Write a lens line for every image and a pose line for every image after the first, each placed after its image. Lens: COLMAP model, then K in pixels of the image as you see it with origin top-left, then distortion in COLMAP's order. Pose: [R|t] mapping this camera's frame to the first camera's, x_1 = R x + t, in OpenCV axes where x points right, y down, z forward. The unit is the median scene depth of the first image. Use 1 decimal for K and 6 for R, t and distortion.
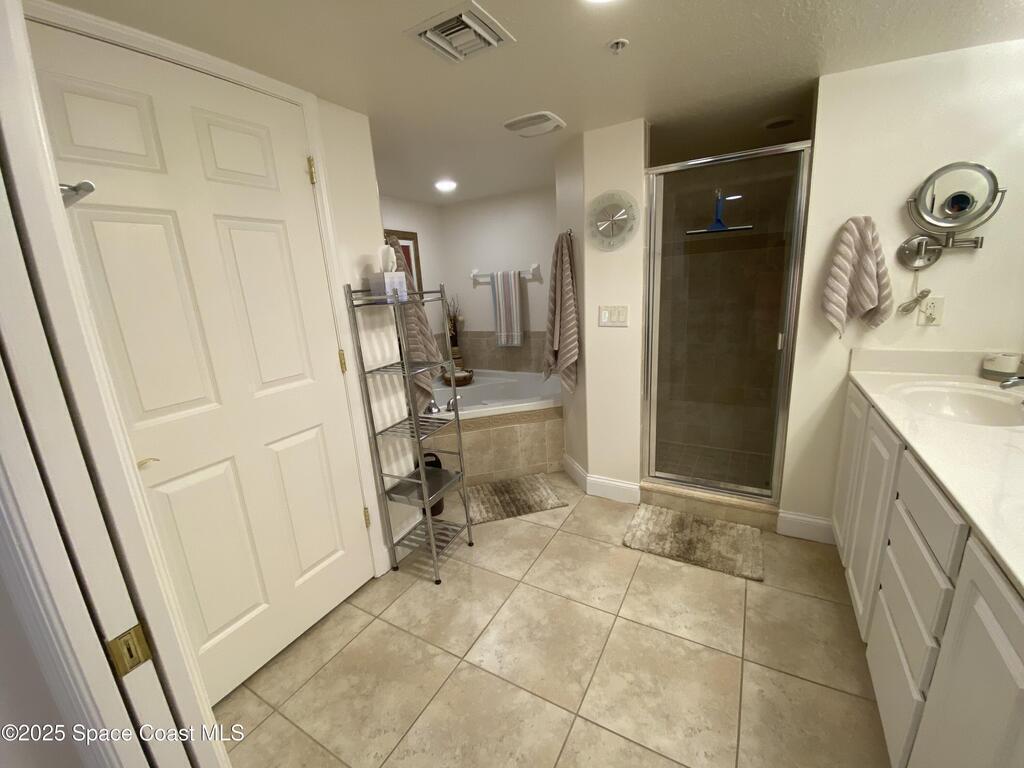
lens RADIAL K [[411.7, 0, 509.2], [0, 411.7, 386.4], [0, 0, 1]] dist [0.001422, -0.011597]
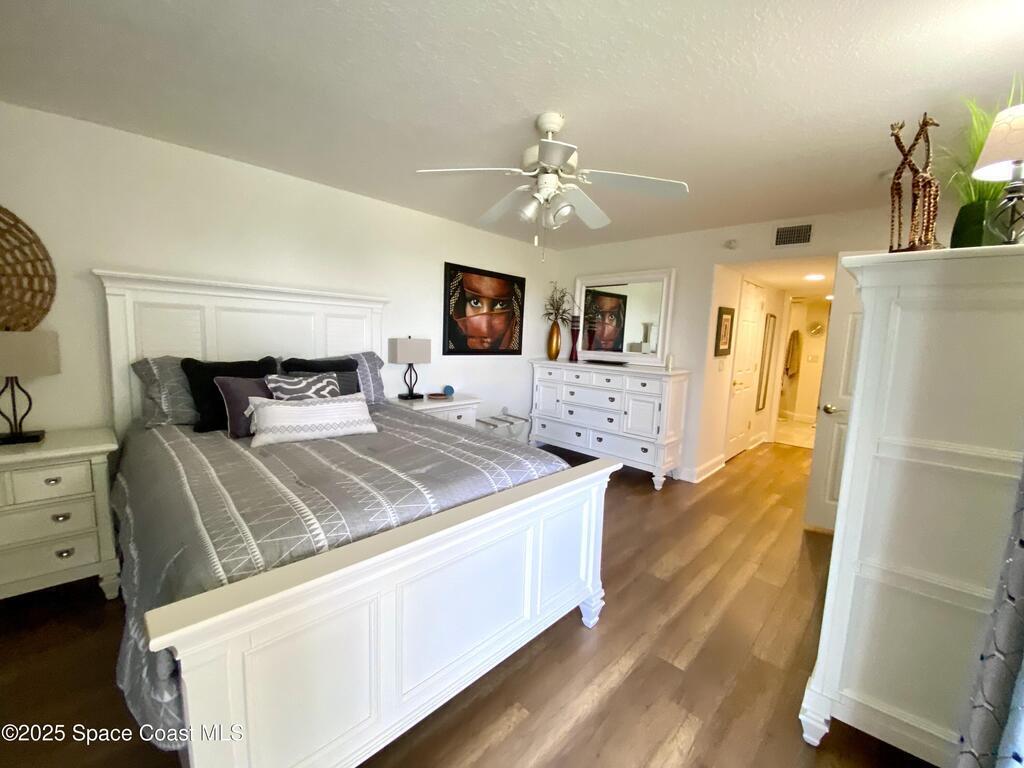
lens RADIAL K [[411.7, 0, 518.4], [0, 411.7, 382.0], [0, 0, 1]] dist [0.001422, -0.011597]
pose [[0.969157, 0.129068, -0.209943, -1.321768], [-0.154388, 0.981980, -0.108998, 0.739053], [0.192092, 0.138048, 0.971619, -2.610078]]
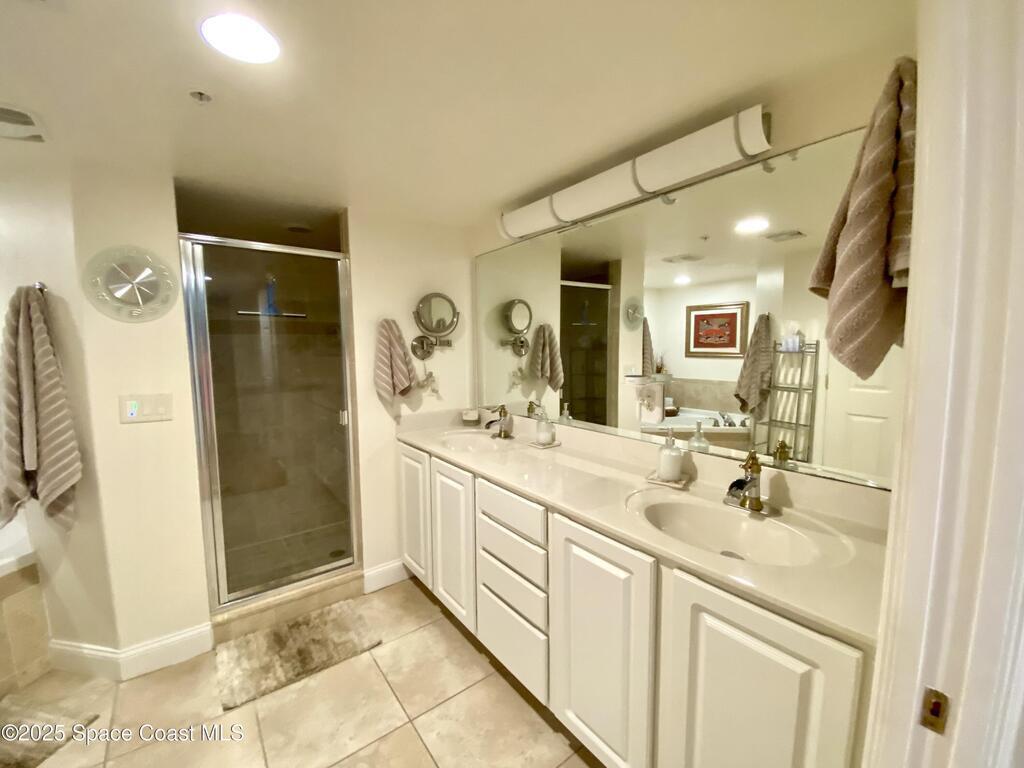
lens RADIAL K [[411.7, 0, 512.8], [0, 411.7, 384.4], [0, 0, 1]] dist [0.001422, -0.011597]
pose [[0.374723, -0.023535, 0.926838, -0.188554], [0.209765, 0.975907, -0.060028, -0.032283], [-0.903095, 0.216912, 0.370632, 0.138687]]
